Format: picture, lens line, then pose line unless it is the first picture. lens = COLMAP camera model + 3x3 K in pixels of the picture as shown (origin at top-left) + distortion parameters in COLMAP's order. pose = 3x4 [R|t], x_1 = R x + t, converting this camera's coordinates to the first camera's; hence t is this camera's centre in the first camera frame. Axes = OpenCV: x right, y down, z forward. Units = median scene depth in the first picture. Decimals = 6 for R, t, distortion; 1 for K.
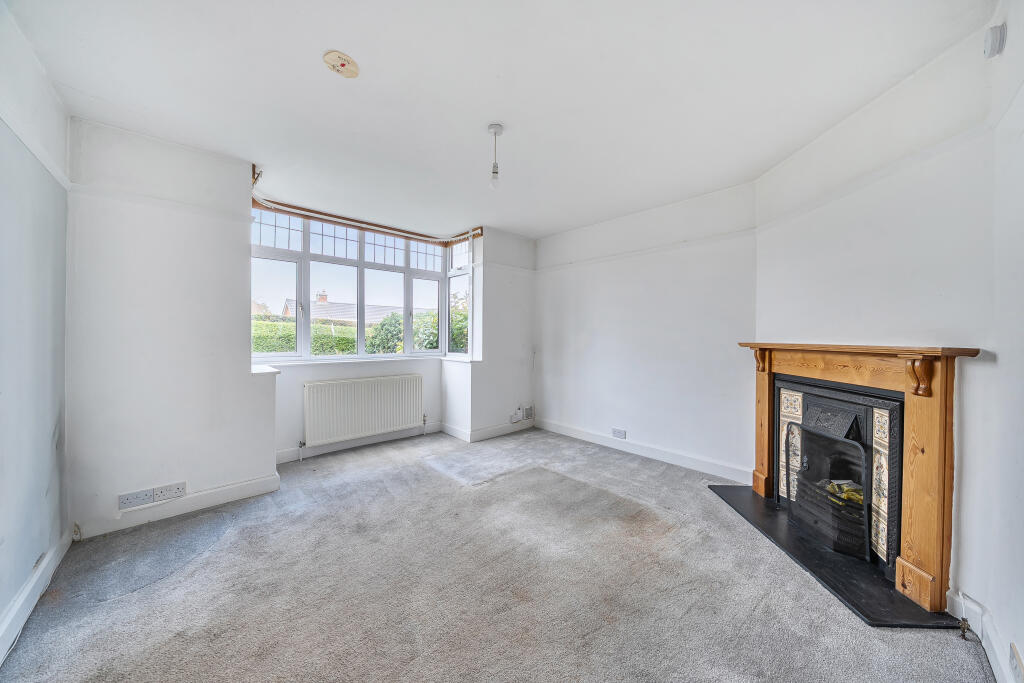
lens RADIAL K [[340.5, 0, 512.0], [0, 340.5, 341.5], [0, 0, 1]] dist [-0.005596, 0.000040]
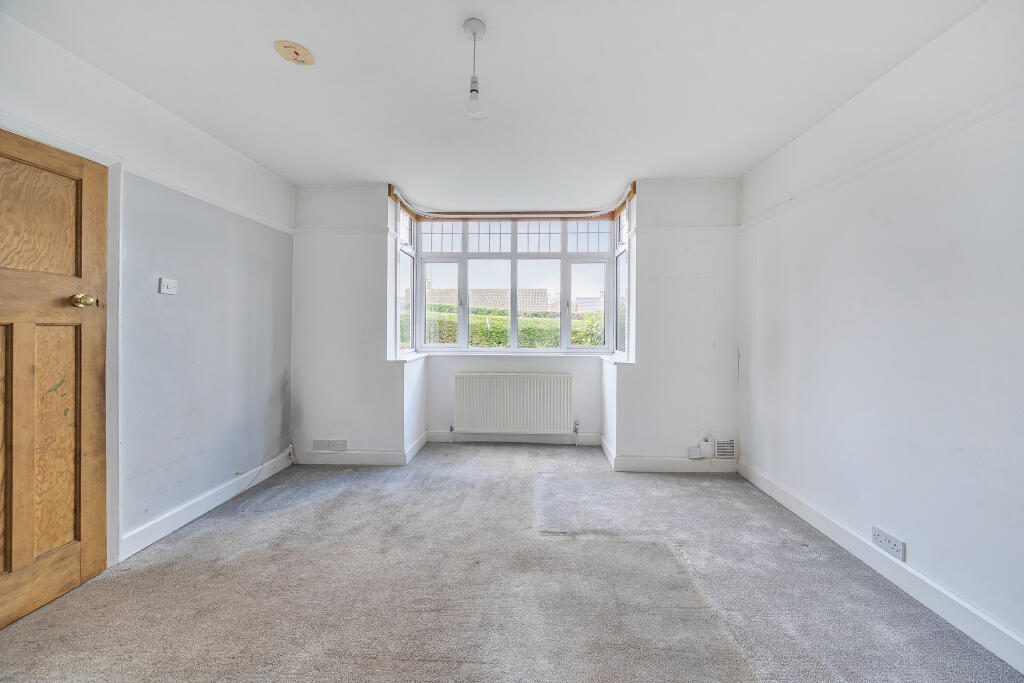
lens RADIAL K [[347.0, 0, 514.6], [0, 347.0, 336.4], [0, 0, 1]] dist [-0.005978, 0.000081]
pose [[0.711732, 0.020683, -0.702147, 0.285607], [-0.012866, 0.999783, 0.016409, -0.014781], [0.702333, -0.002645, 0.711843, 0.321464]]
